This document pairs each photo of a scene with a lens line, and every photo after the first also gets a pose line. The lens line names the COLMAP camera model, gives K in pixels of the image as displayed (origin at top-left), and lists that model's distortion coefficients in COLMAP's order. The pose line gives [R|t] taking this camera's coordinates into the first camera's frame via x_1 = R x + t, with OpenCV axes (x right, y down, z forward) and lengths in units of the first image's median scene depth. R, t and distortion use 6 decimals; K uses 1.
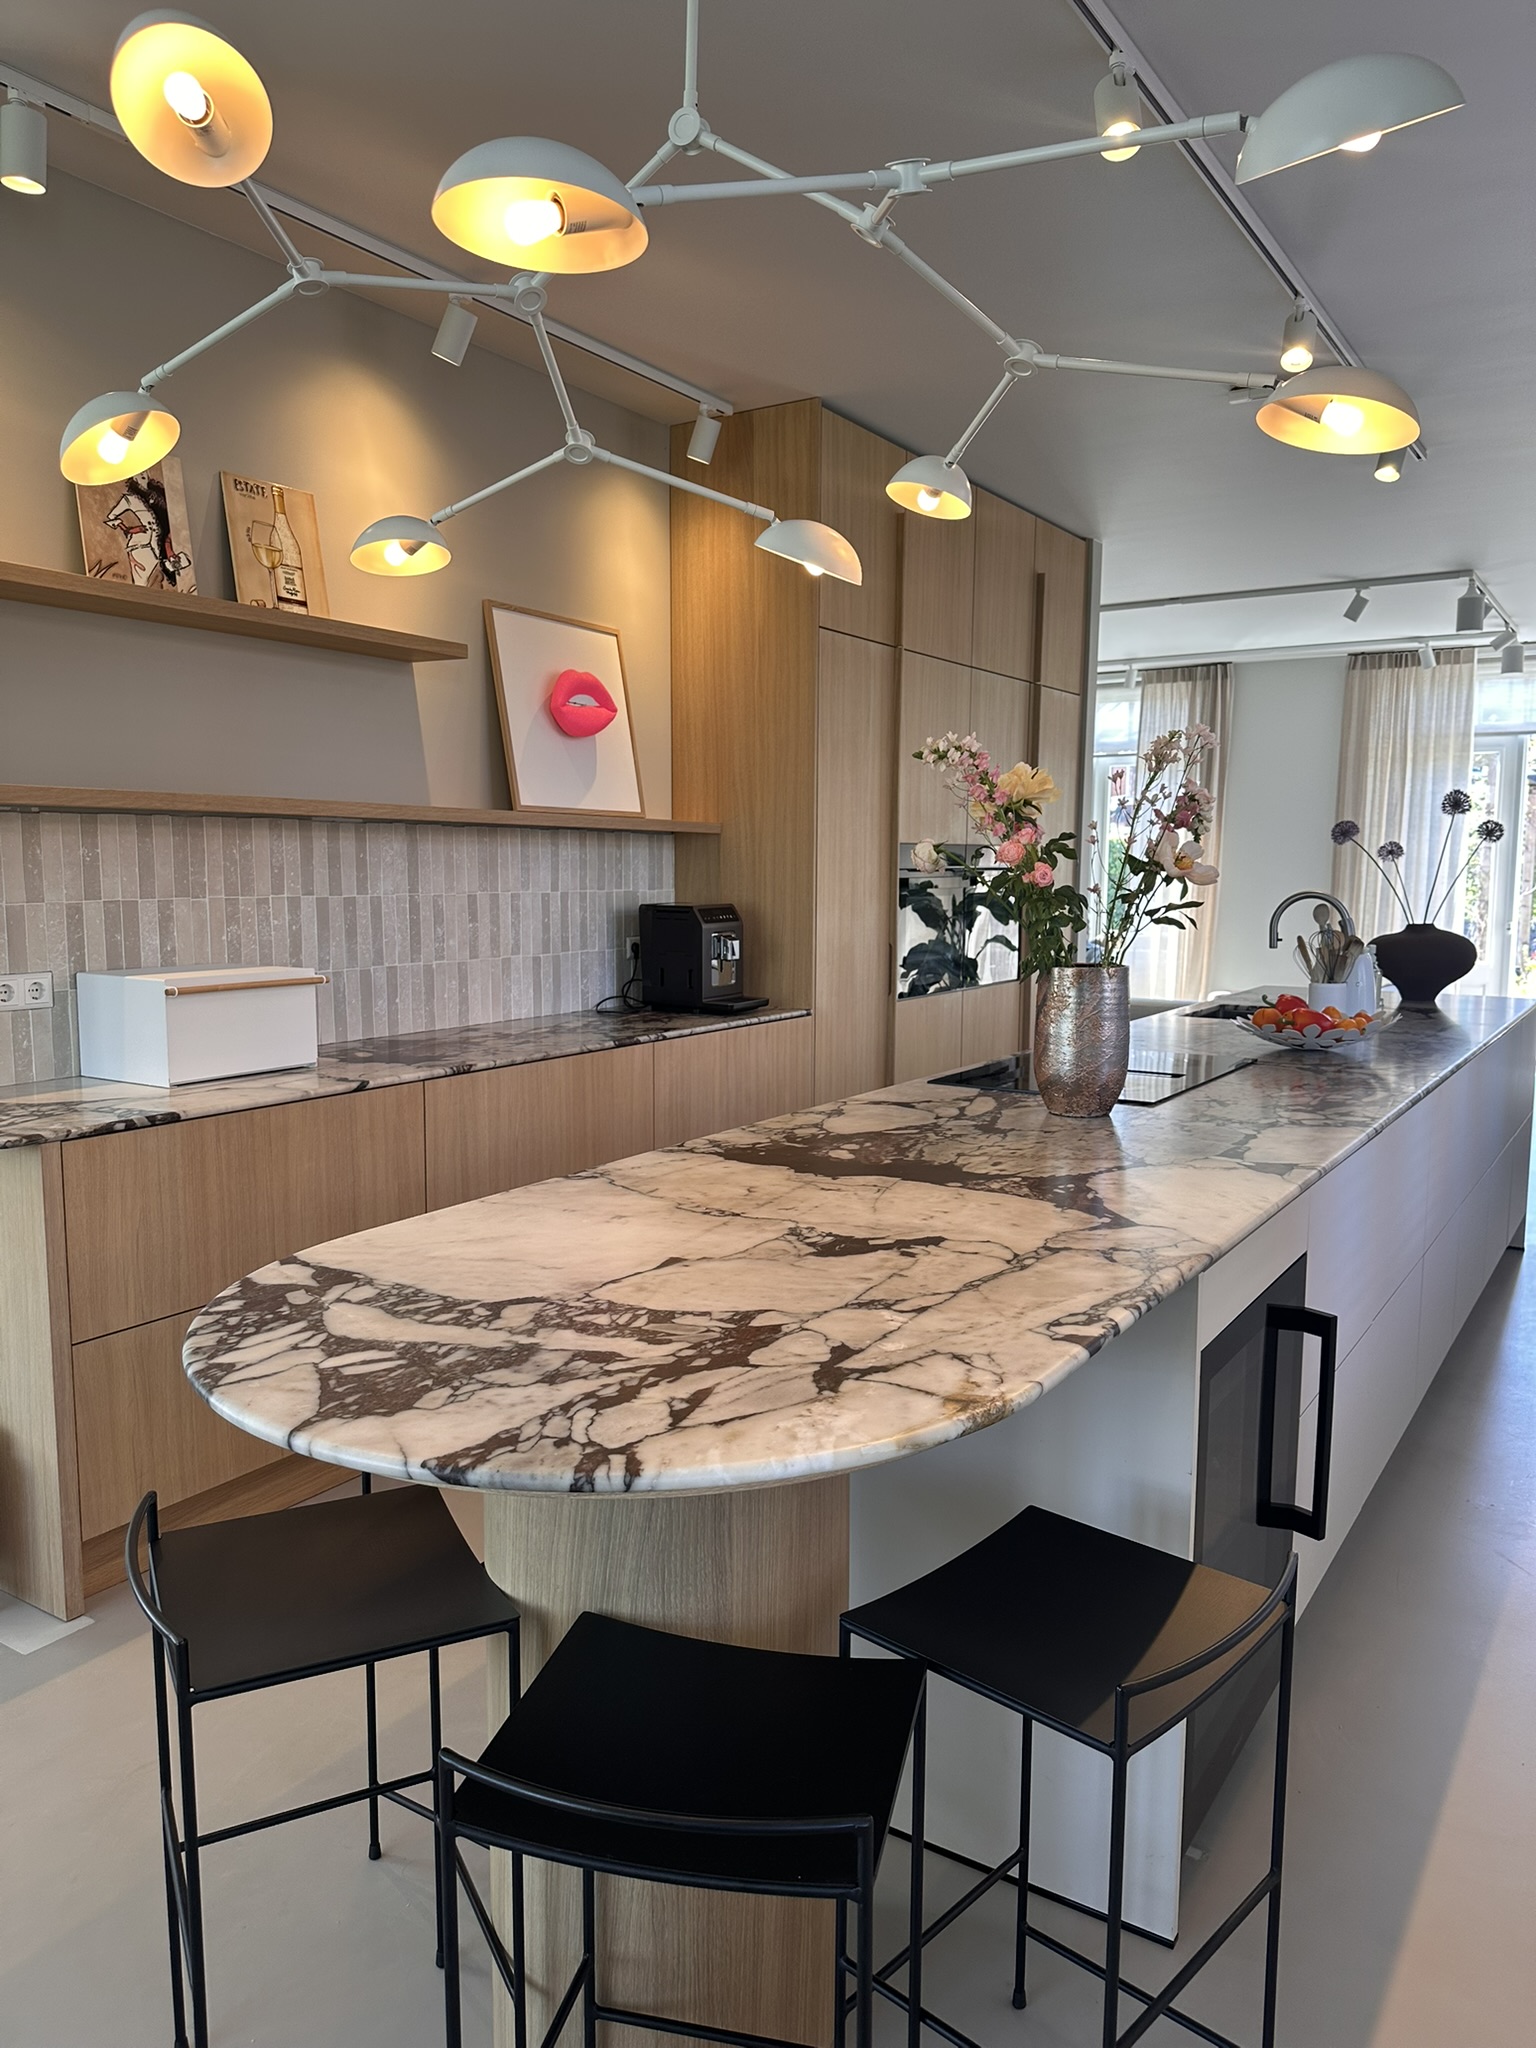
lens RADIAL K [[1435.8, 0, 768.2], [0, 1435.8, 1032.1], [0, 0, 1]] dist [0.075299, -0.104153]
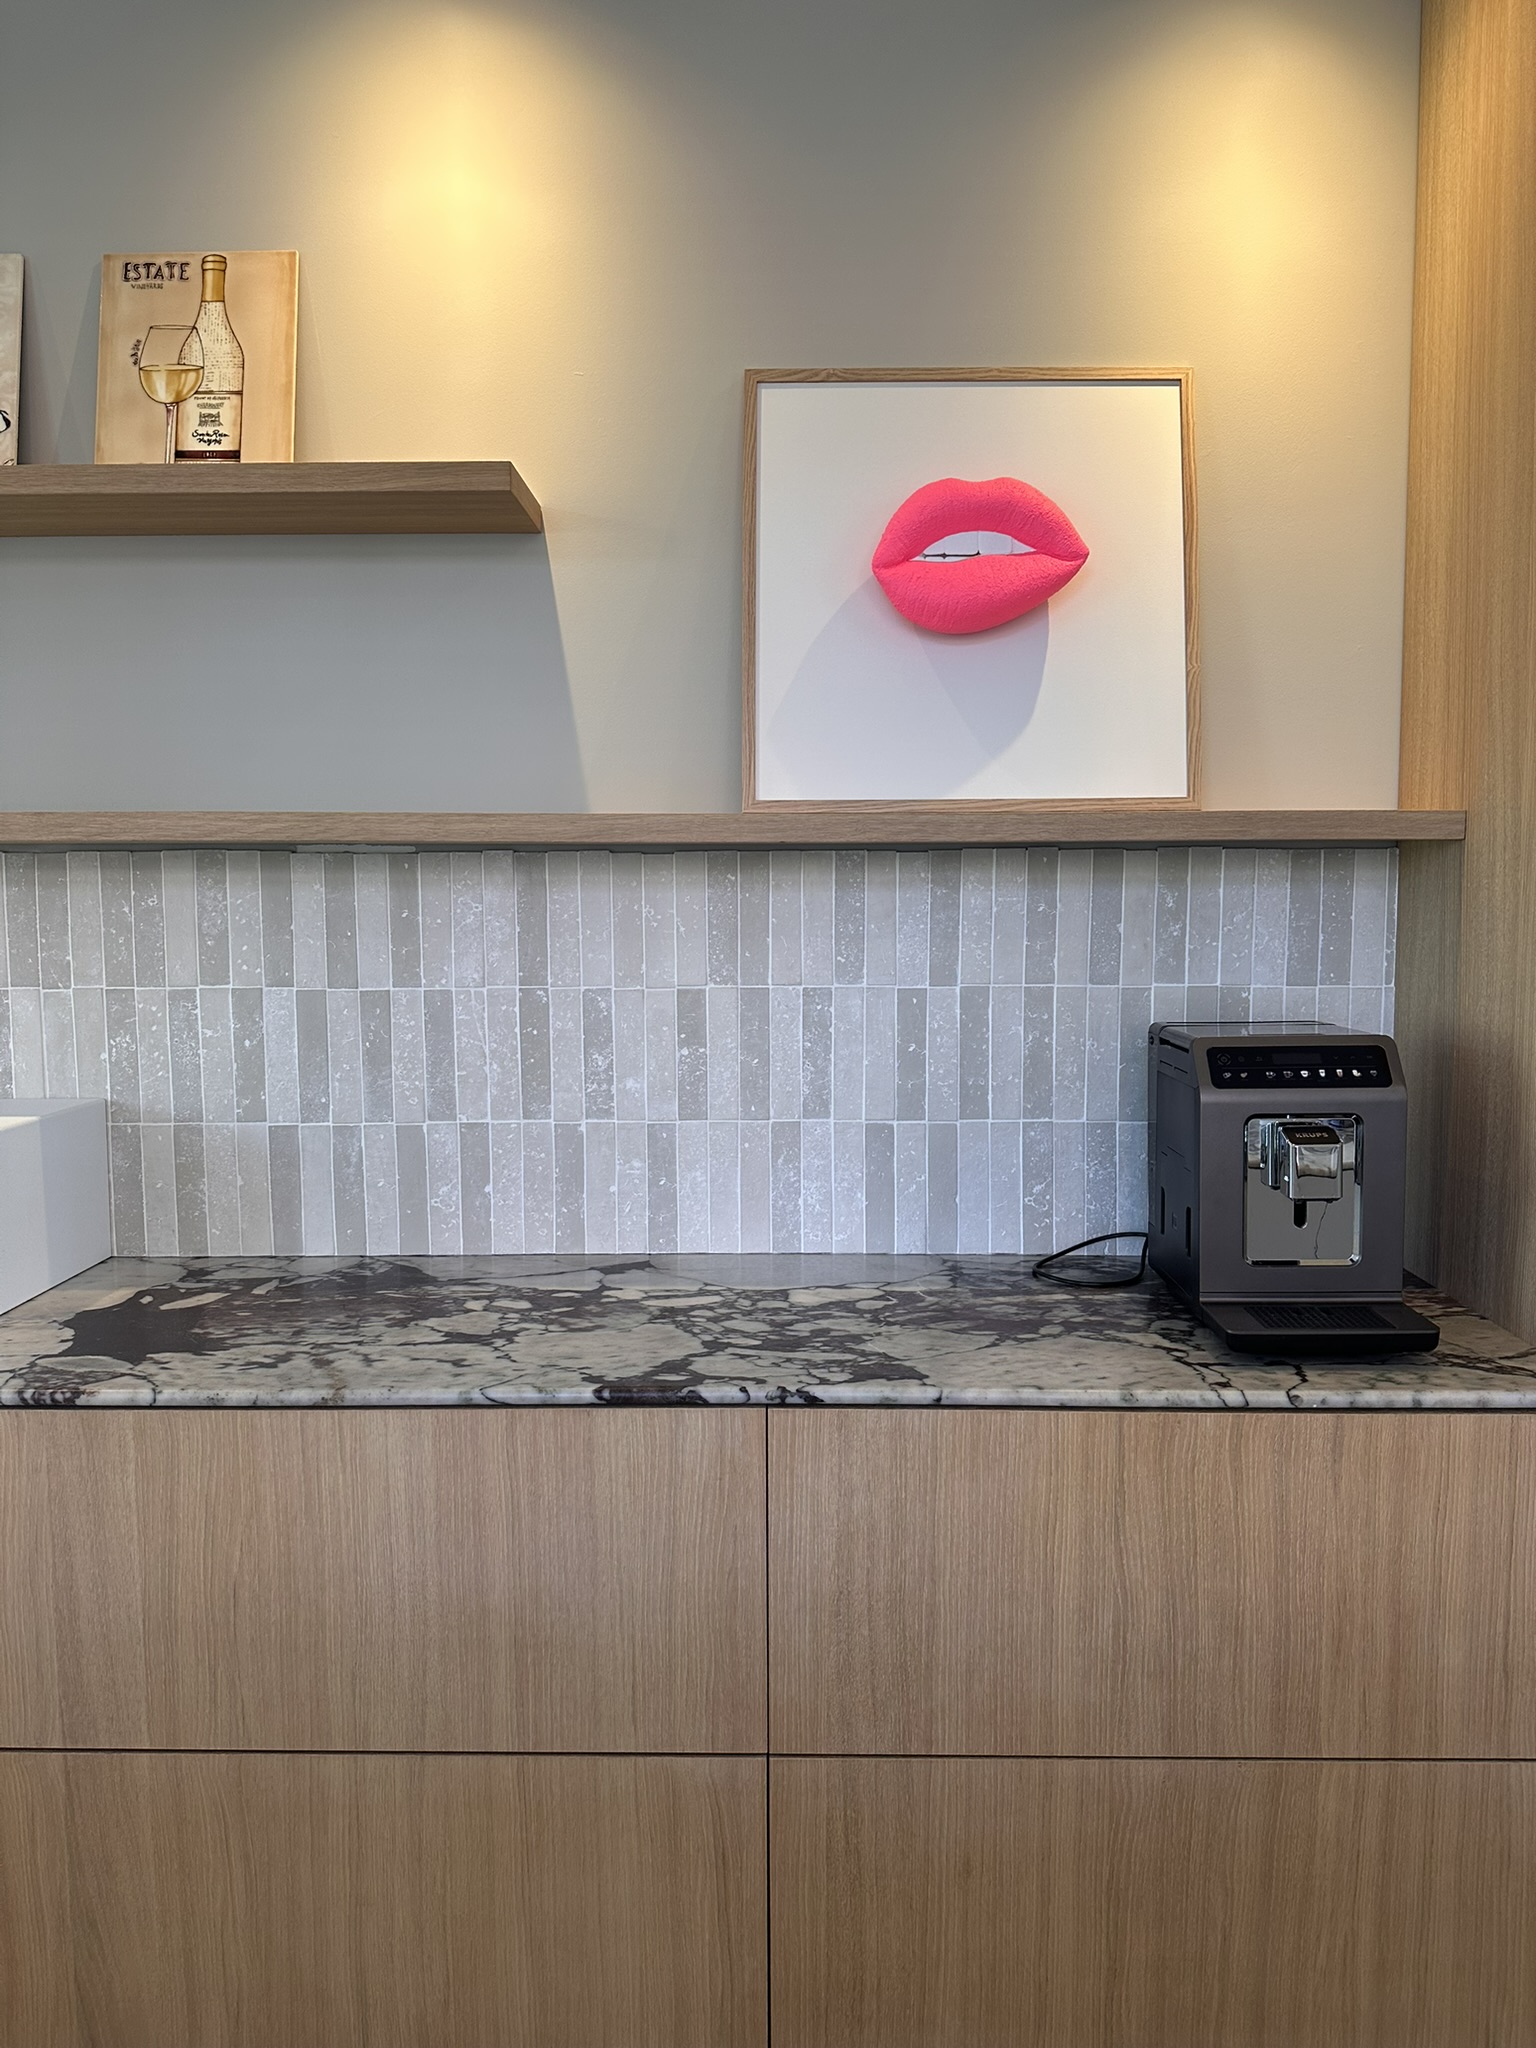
lens RADIAL K [[1435.8, 0, 768.0], [0, 1435.8, 1017.8], [0, 0, 1]] dist [0.075299, -0.104153]
pose [[0.528146, 0.061442, -0.846928, 0.231064], [-0.094340, 0.995450, 0.013386, -0.098870], [0.843897, 0.072830, 0.531539, 0.794873]]
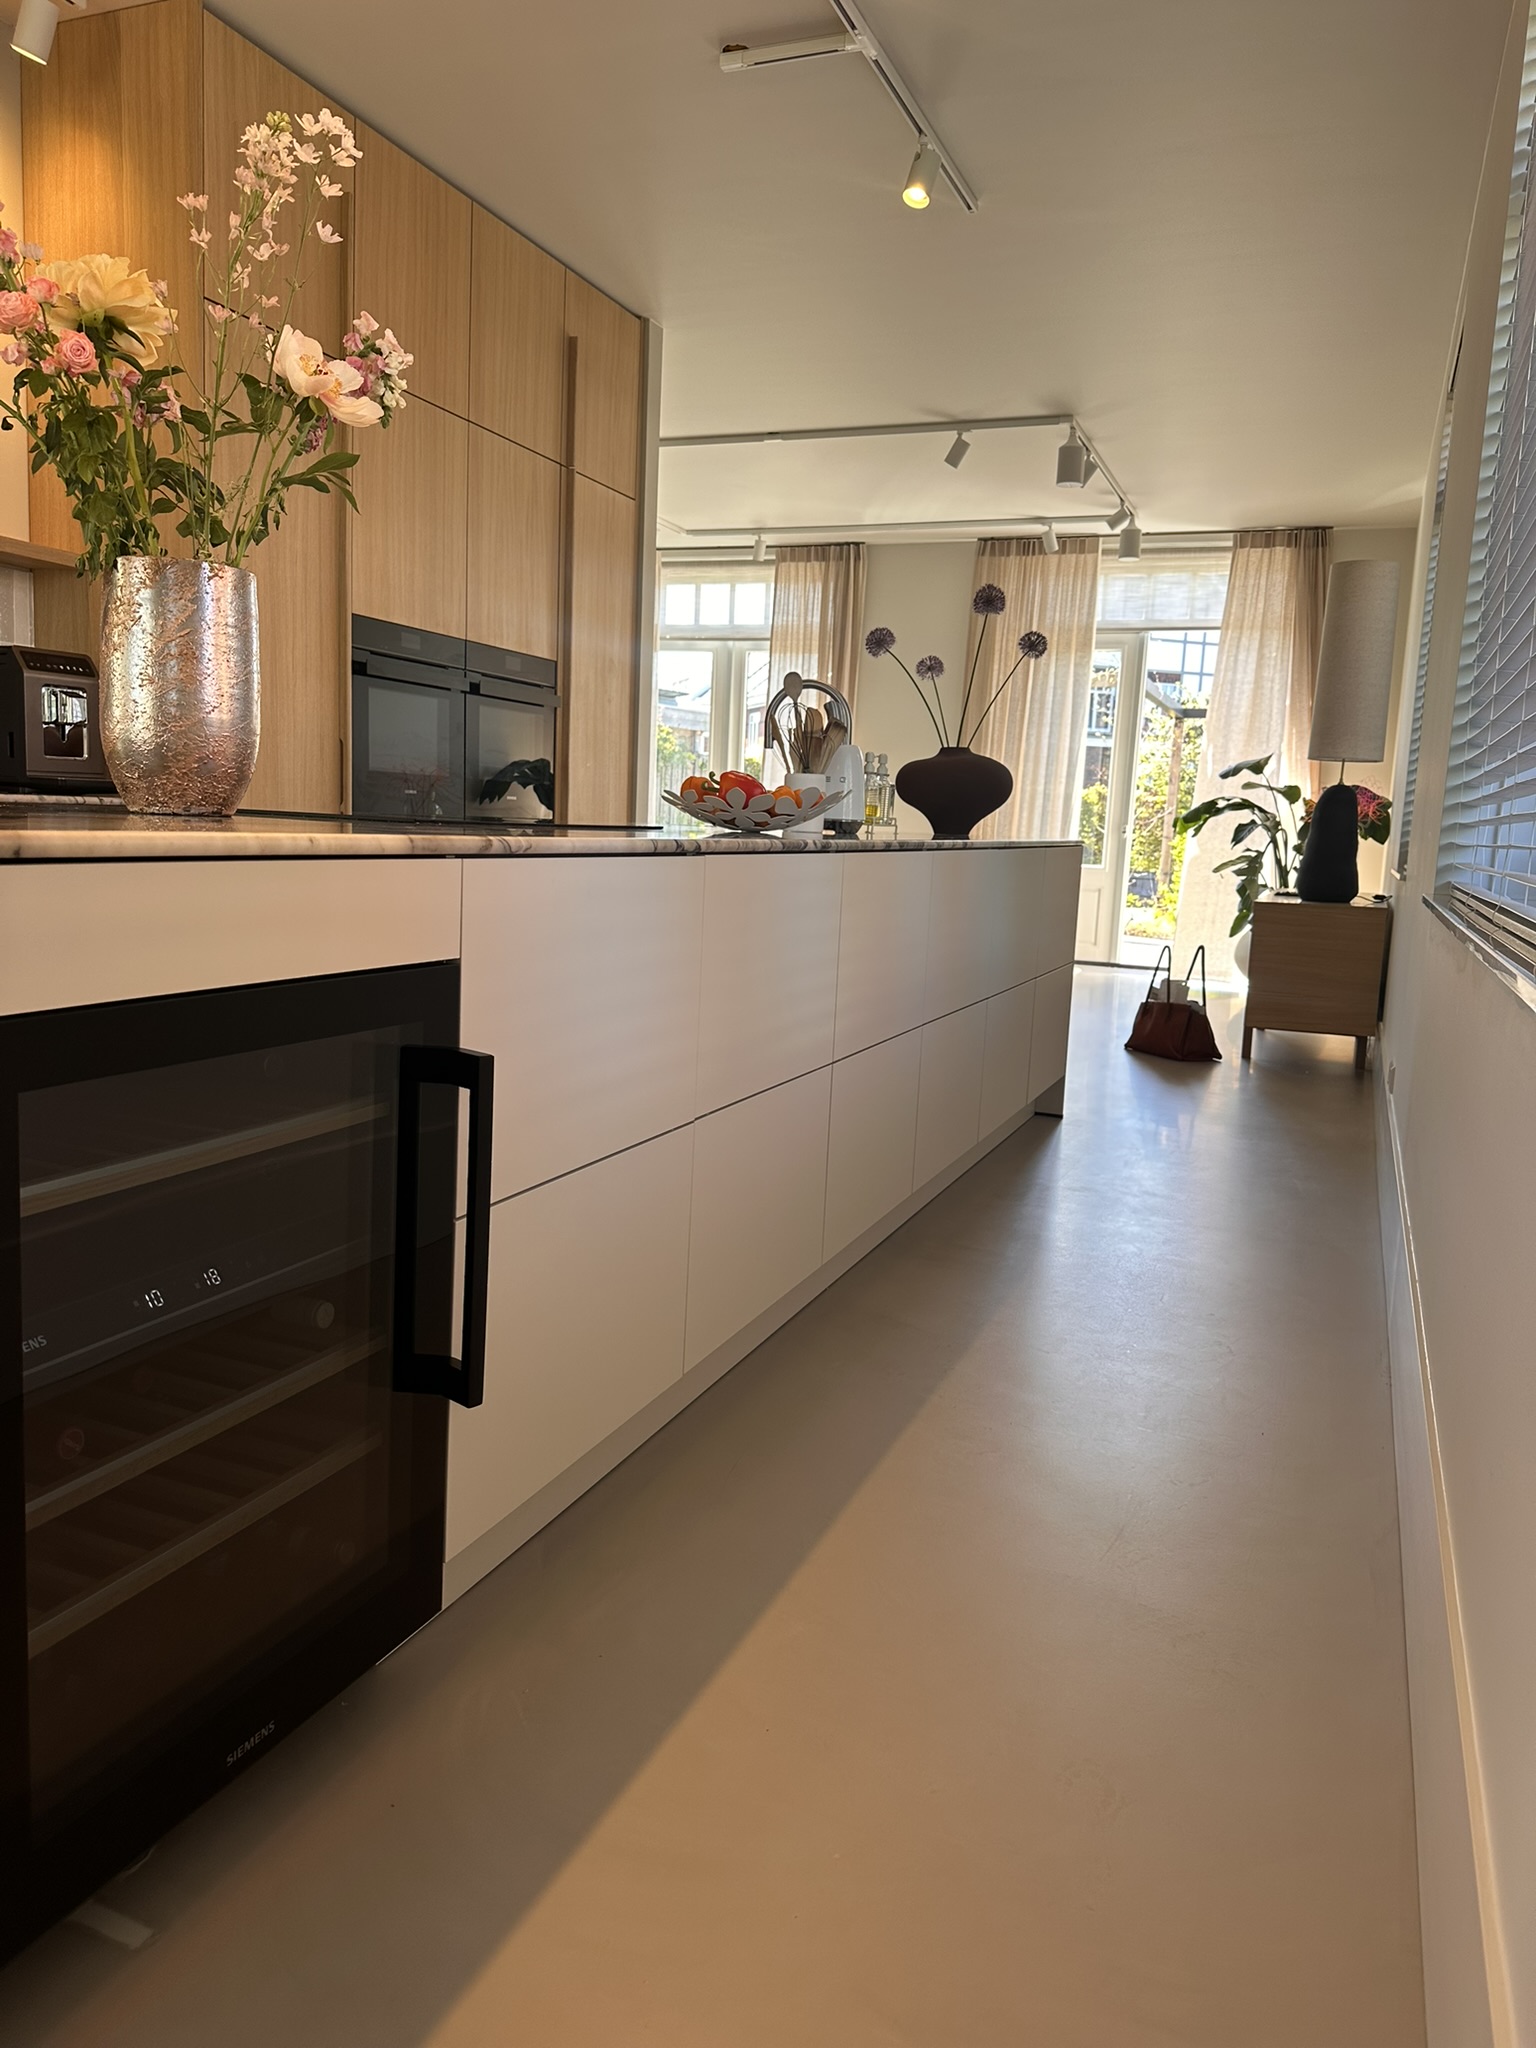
lens RADIAL K [[1435.8, 0, 762.8], [0, 1435.8, 1021.2], [0, 0, 1]] dist [0.075299, -0.104153]
pose [[0.982271, 0.014152, 0.186929, 0.216900], [-0.019545, 0.999443, 0.027039, 0.089777], [-0.186443, -0.030213, 0.982001, 0.197930]]
